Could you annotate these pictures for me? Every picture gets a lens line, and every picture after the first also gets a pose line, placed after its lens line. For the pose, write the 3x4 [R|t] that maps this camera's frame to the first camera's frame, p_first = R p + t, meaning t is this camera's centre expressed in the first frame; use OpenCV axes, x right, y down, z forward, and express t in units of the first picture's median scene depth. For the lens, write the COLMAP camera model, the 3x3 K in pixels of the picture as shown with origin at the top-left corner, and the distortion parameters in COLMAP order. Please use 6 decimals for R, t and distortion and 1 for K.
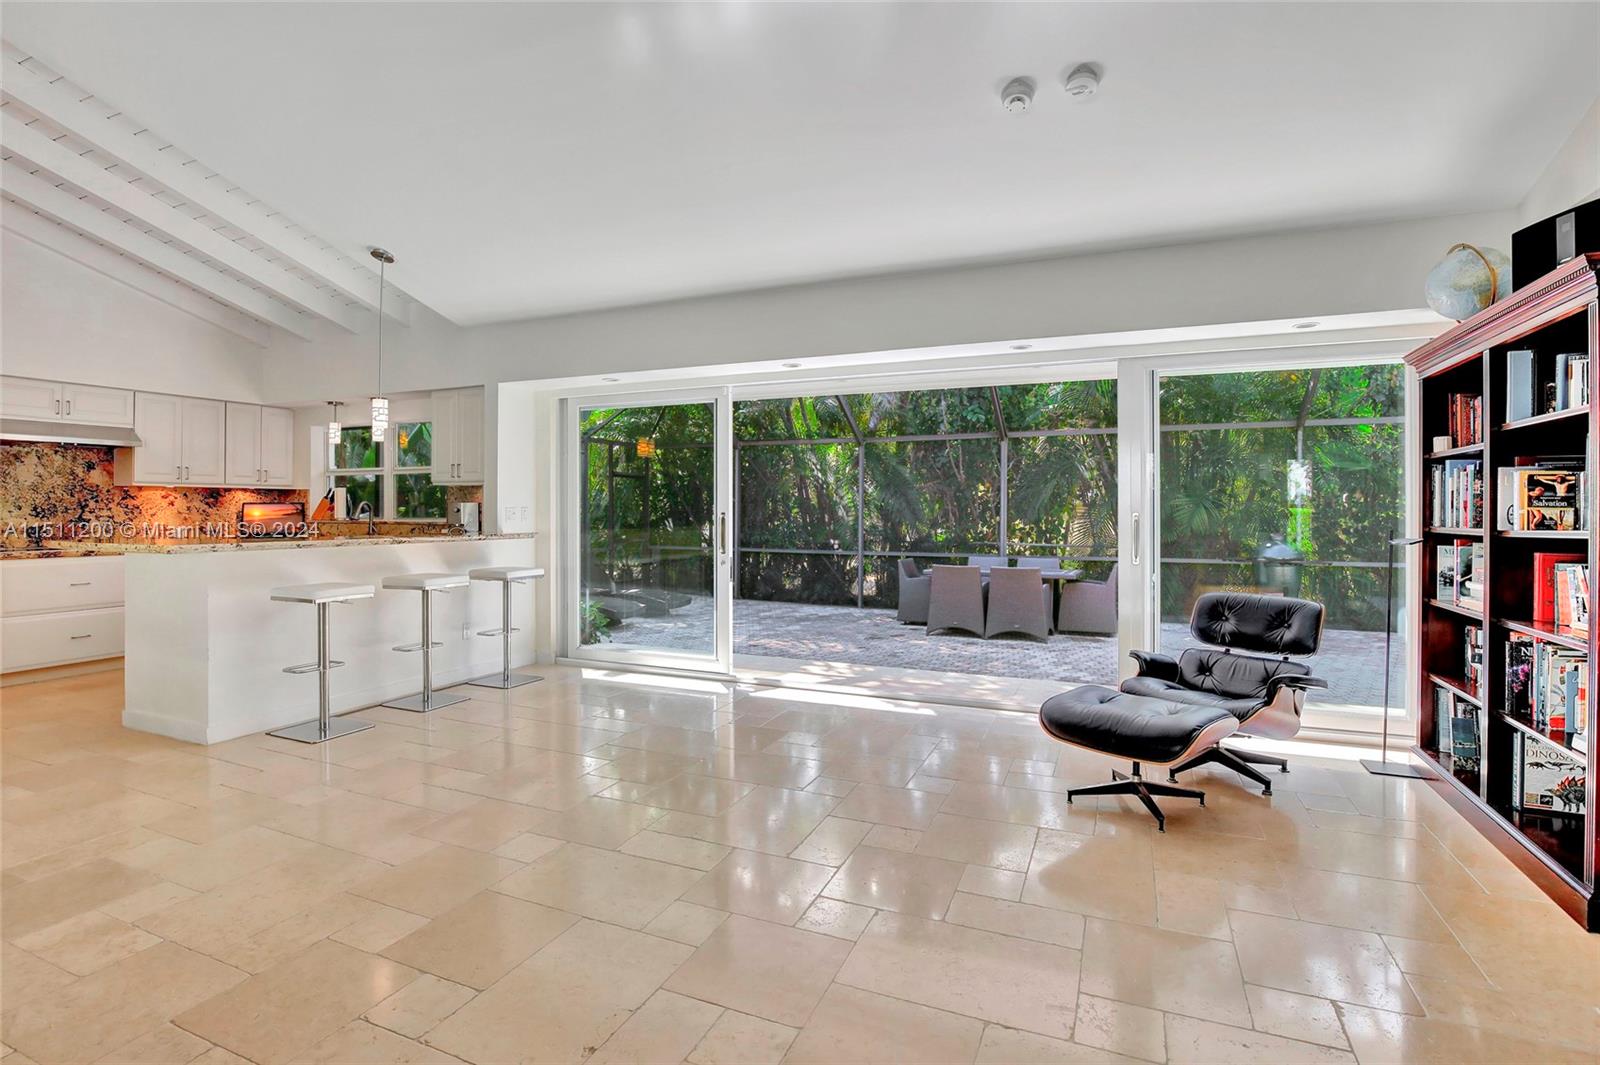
lens RADIAL K [[758.8, 0, 801.8], [0, 758.8, 507.5], [0, 0, 1]] dist [-0.026446, 0.002164]
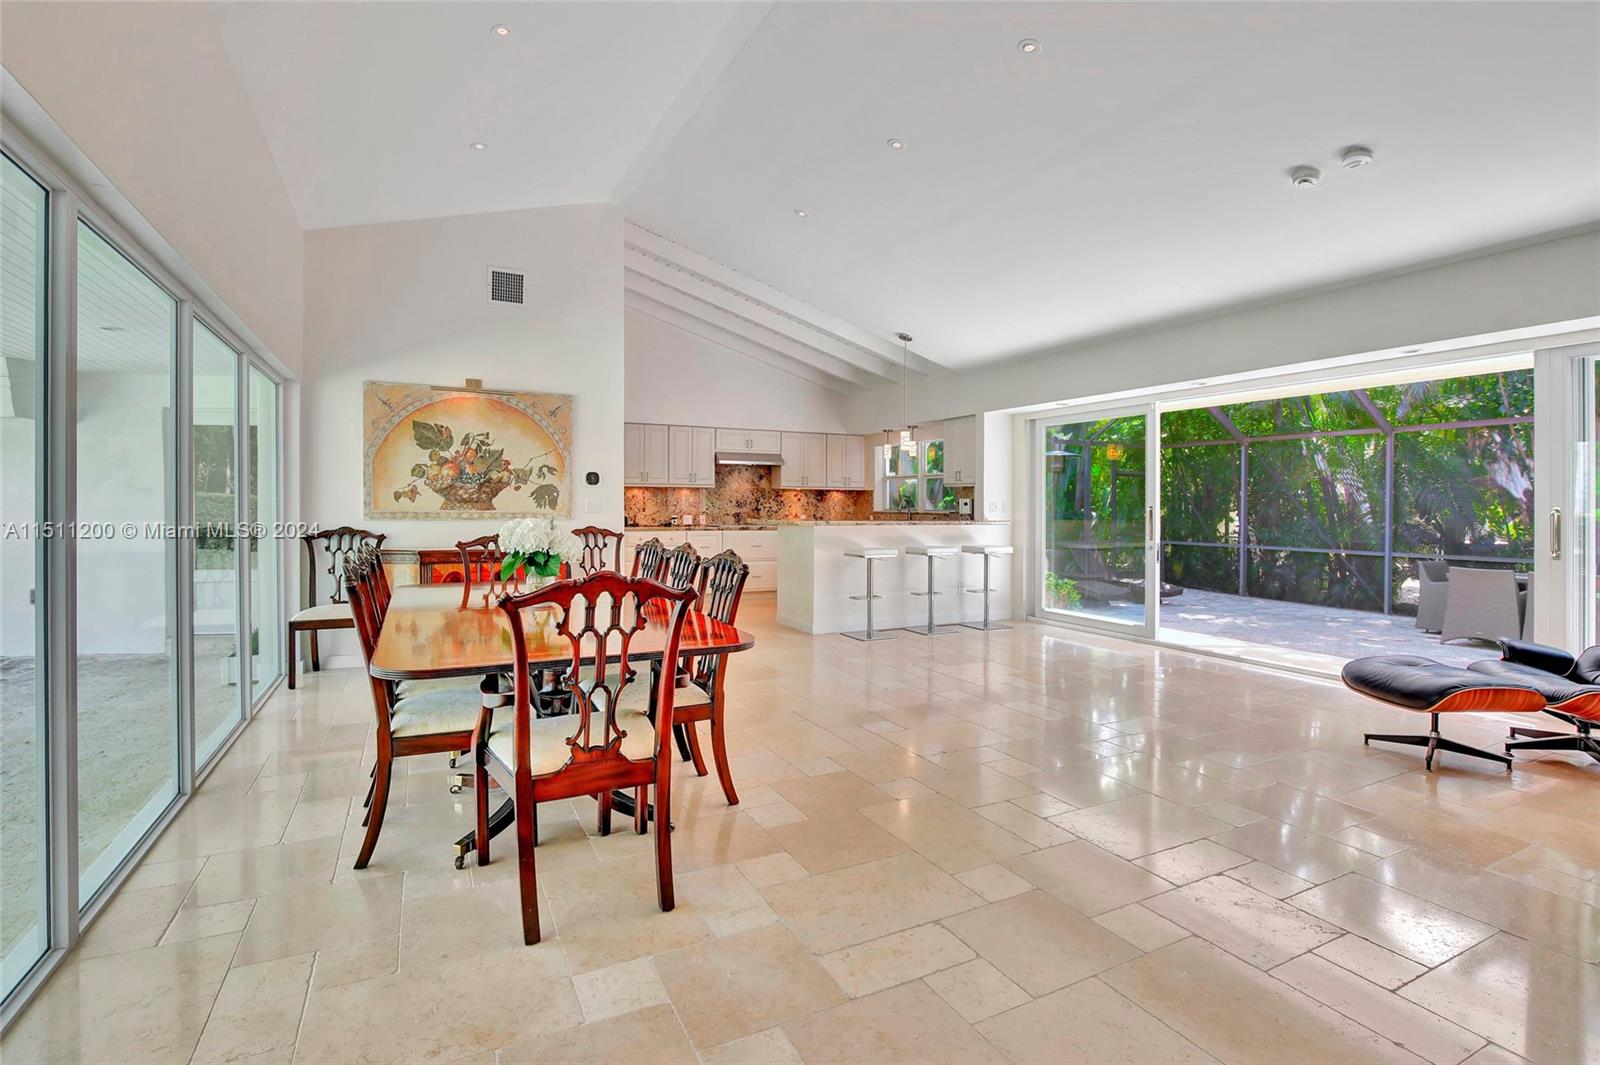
lens RADIAL K [[758.8, 0, 799.4], [0, 758.8, 510.7], [0, 0, 1]] dist [-0.026446, 0.002164]
pose [[0.761142, 0.008712, -0.648527, 0.229335], [-0.005756, 0.999961, 0.006678, 0.008074], [0.648560, -0.001350, 0.761162, -0.259816]]
